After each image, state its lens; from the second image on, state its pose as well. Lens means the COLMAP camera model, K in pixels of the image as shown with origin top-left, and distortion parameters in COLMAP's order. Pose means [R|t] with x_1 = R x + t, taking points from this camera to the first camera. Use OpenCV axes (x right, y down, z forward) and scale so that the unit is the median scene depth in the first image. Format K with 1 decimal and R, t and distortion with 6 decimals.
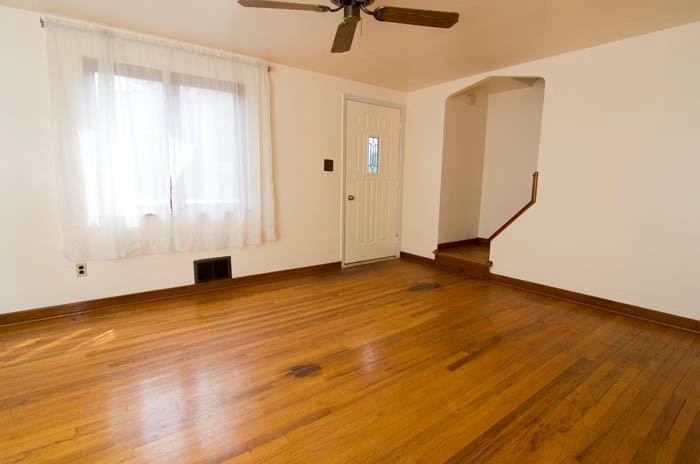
lens RADIAL K [[355.0, 0, 350.0], [0, 355.0, 232.0], [0, 0, 1]] dist [-0.001948, -0.000259]
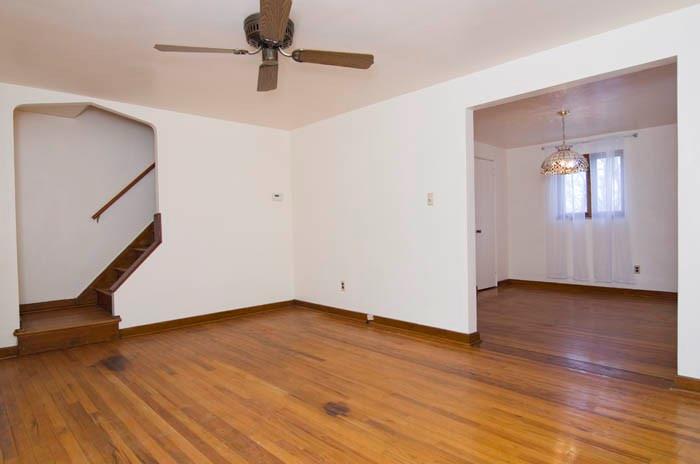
lens RADIAL K [[419.6, 0, 350.0], [0, 419.6, 232.0], [0, 0, 1]] dist [-0.025214, -0.002834]
pose [[-0.121479, -0.022539, 0.992338, -0.865366], [0.162808, 0.985750, 0.042320, -0.088370], [-0.979151, 0.166701, -0.116079, 0.700744]]
